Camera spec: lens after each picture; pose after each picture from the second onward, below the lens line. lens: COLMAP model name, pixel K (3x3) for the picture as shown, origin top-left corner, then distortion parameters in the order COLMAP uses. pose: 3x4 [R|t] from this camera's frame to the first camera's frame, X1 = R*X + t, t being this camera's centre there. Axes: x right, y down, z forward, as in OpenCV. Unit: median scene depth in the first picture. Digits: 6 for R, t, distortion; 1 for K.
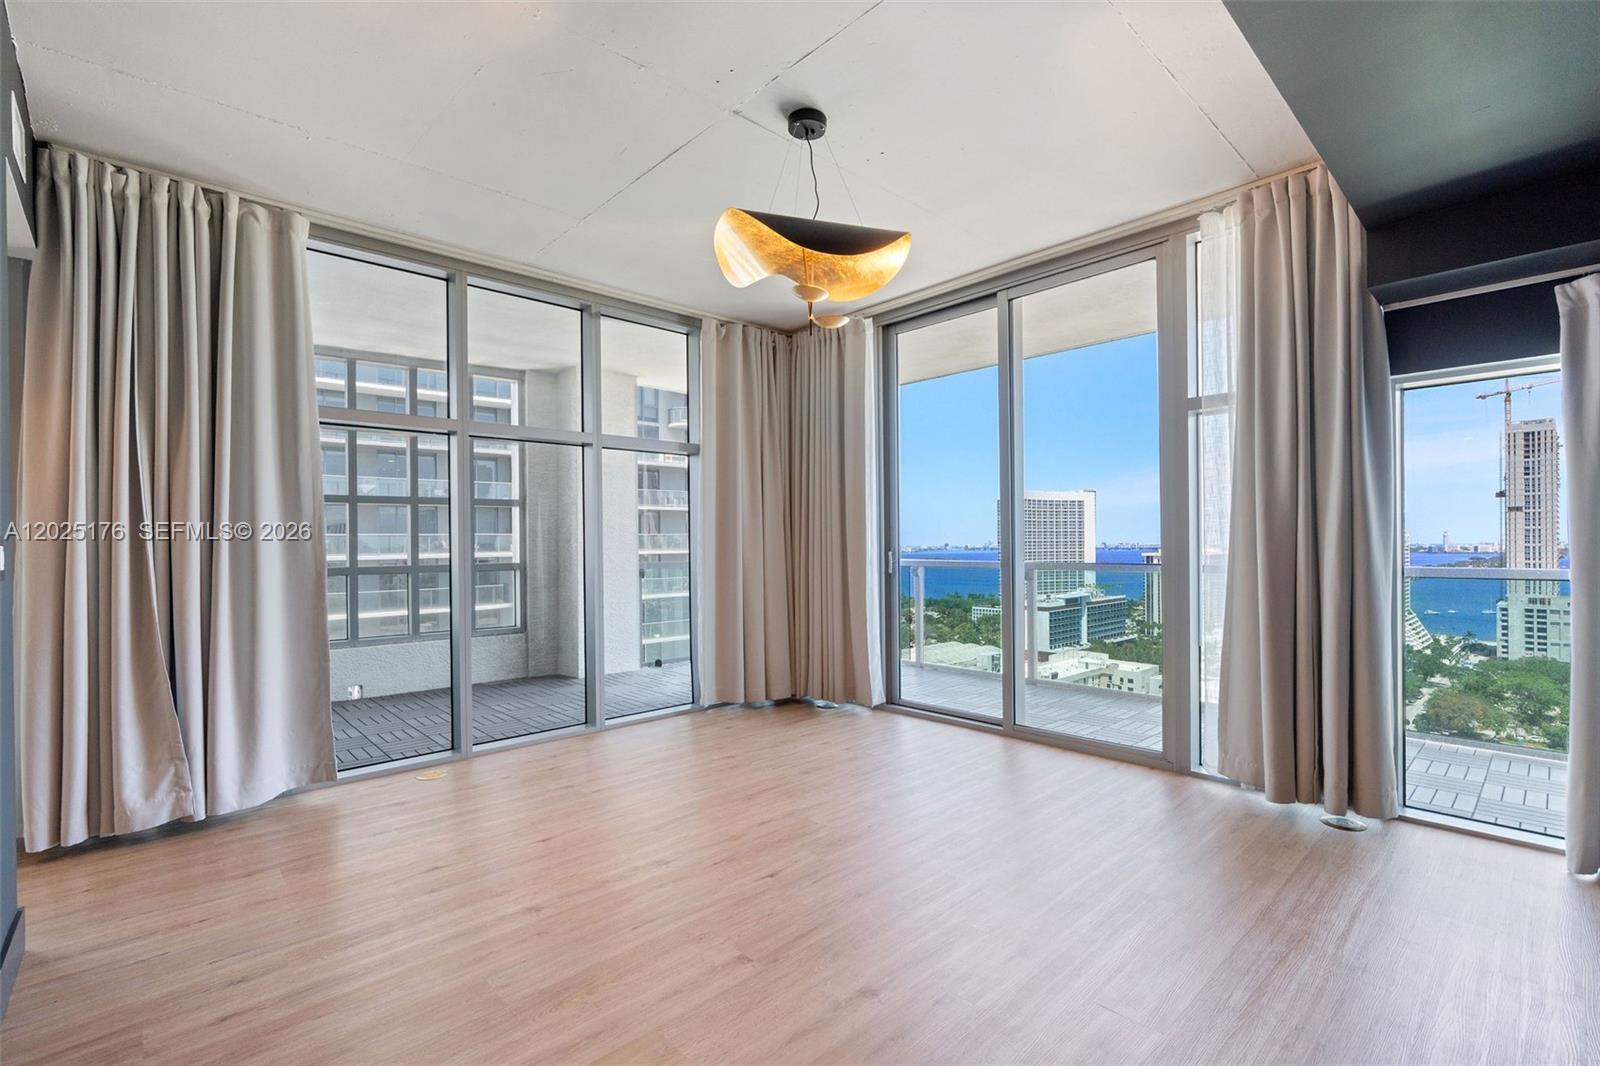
lens RADIAL K [[717.1, 0, 795.9], [0, 717.1, 538.6], [0, 0, 1]] dist [-0.008712, 0.000921]
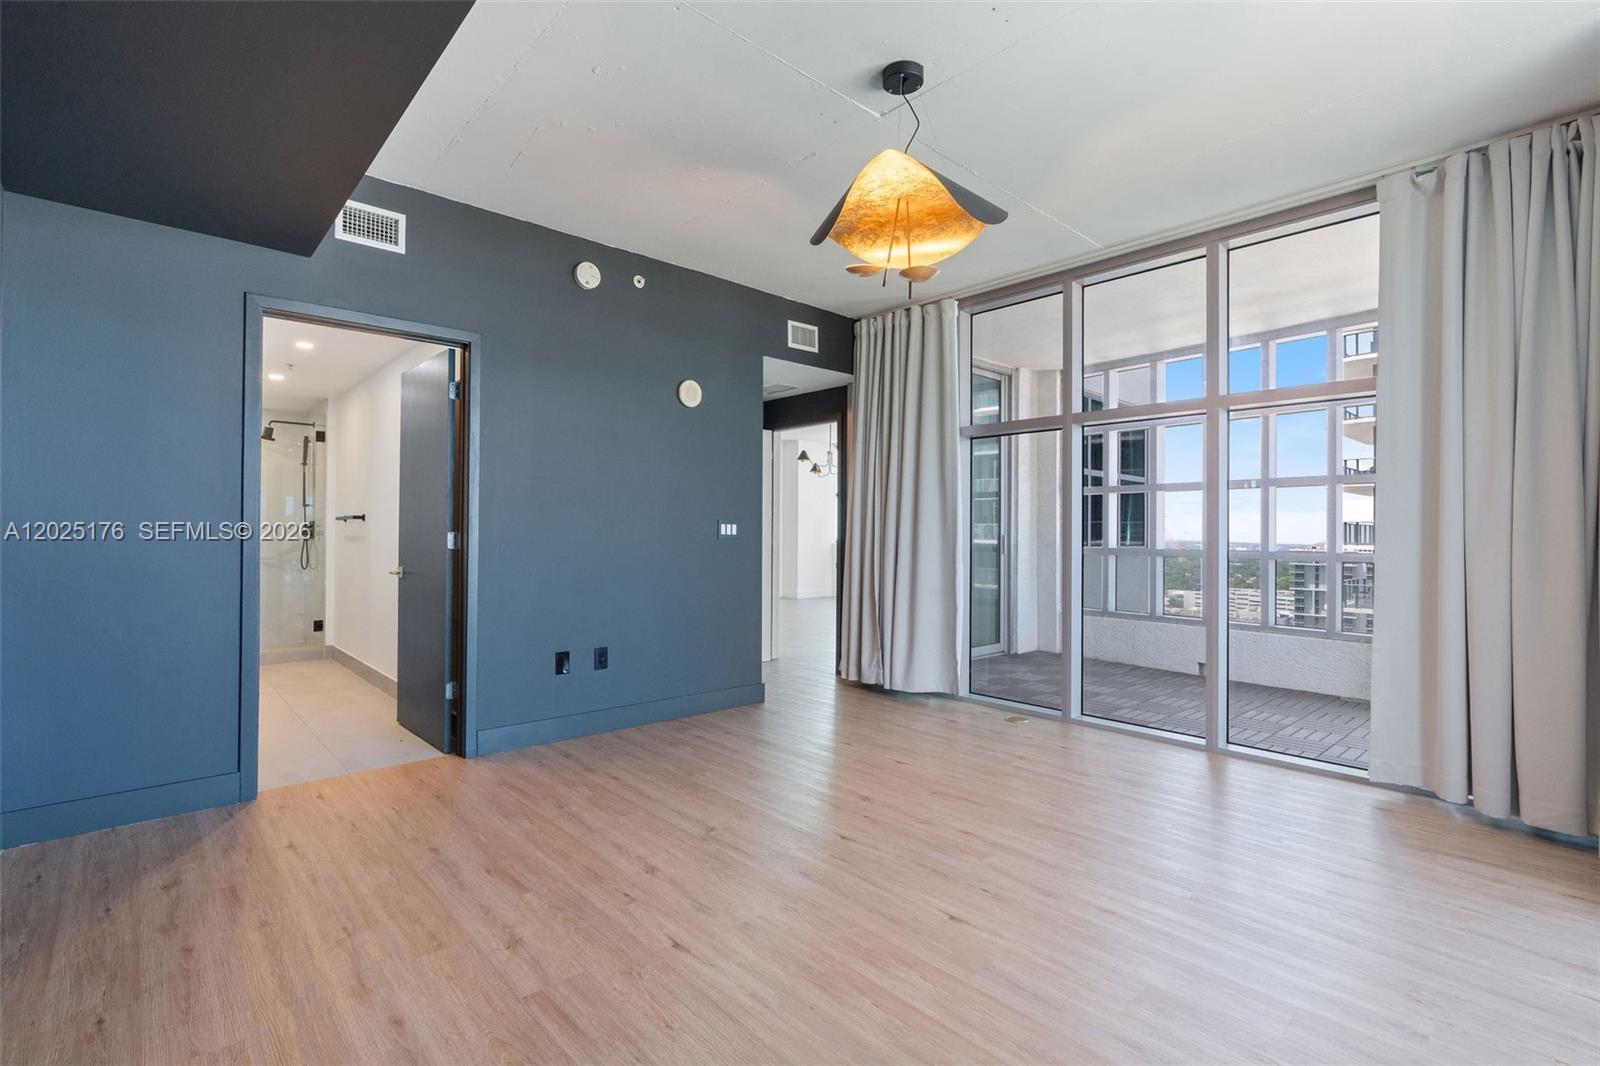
lens RADIAL K [[732.1, 0, 802.7], [0, 732.1, 532.7], [0, 0, 1]] dist [-0.008157, -0.000102]
pose [[-0.012024, 0.010420, -0.999873, 0.732057], [-0.000268, 0.999946, 0.010424, 0.004466], [0.999928, 0.000393, -0.012021, 0.665927]]
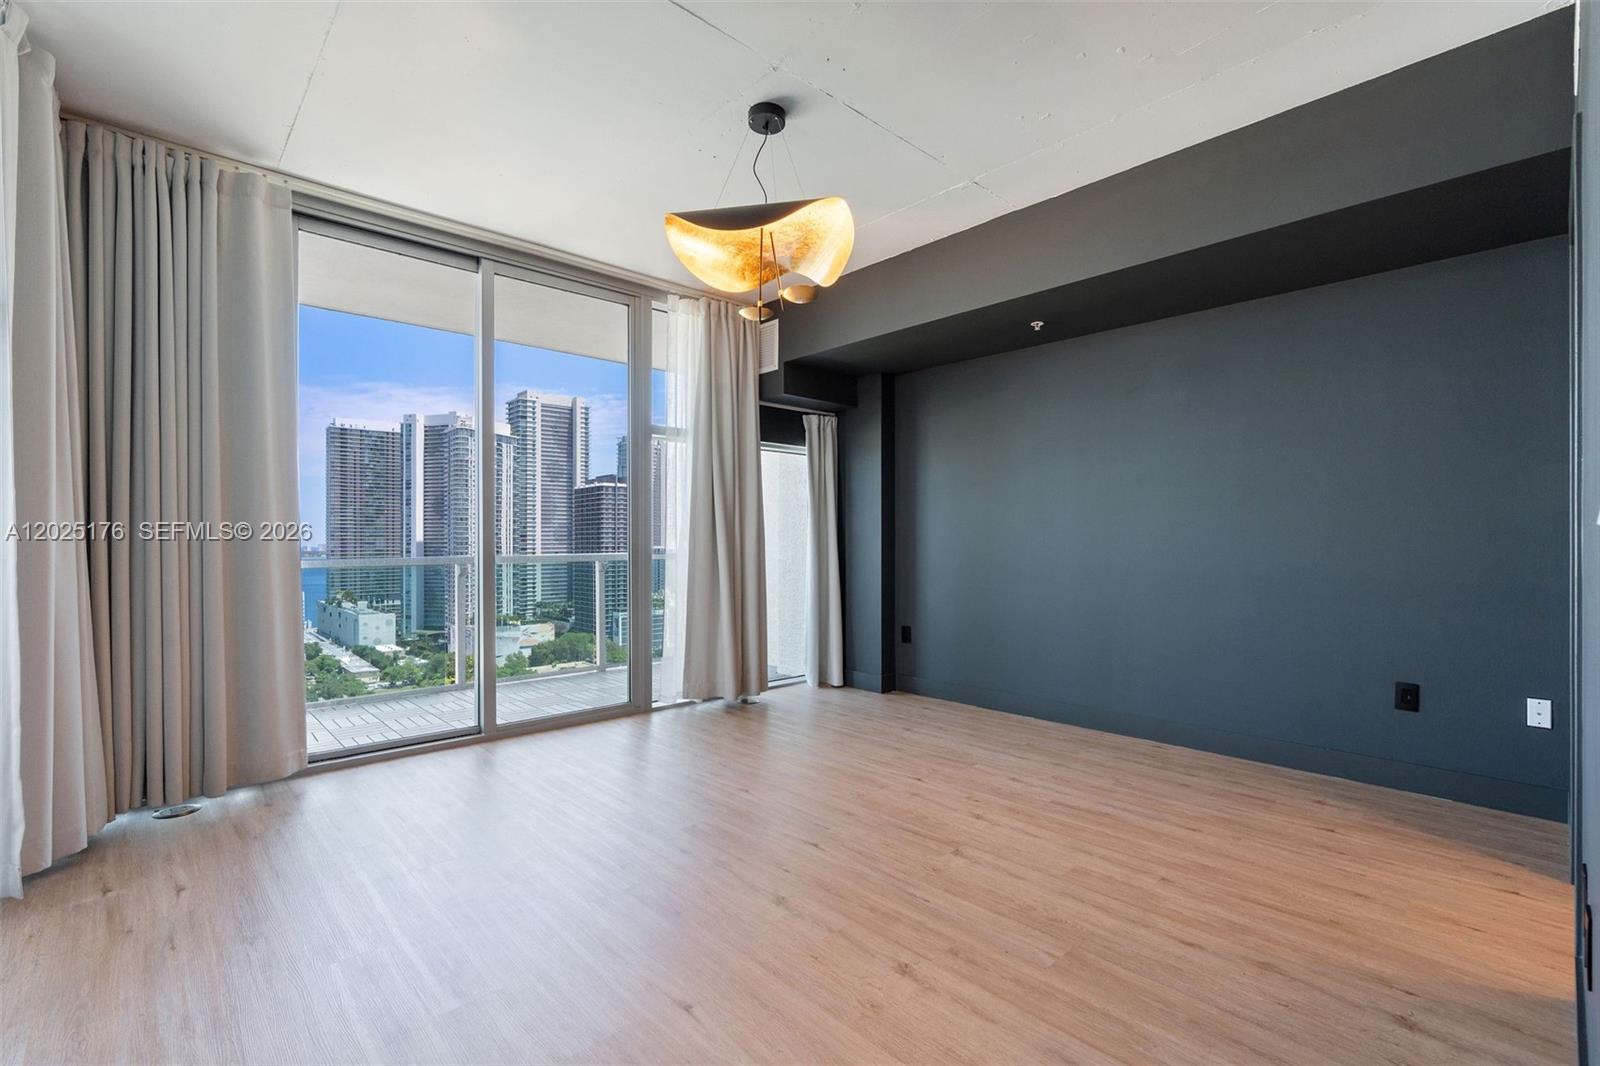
lens RADIAL K [[716.2, 0, 798.9], [0, 716.2, 539.3], [0, 0, 1]] dist [-0.002049, 0.000250]
pose [[0.005187, 0.005758, 0.999970, -0.761645], [-0.005878, 0.999966, -0.005728, 0.019984], [-0.999969, -0.005848, 0.005221, 0.715017]]
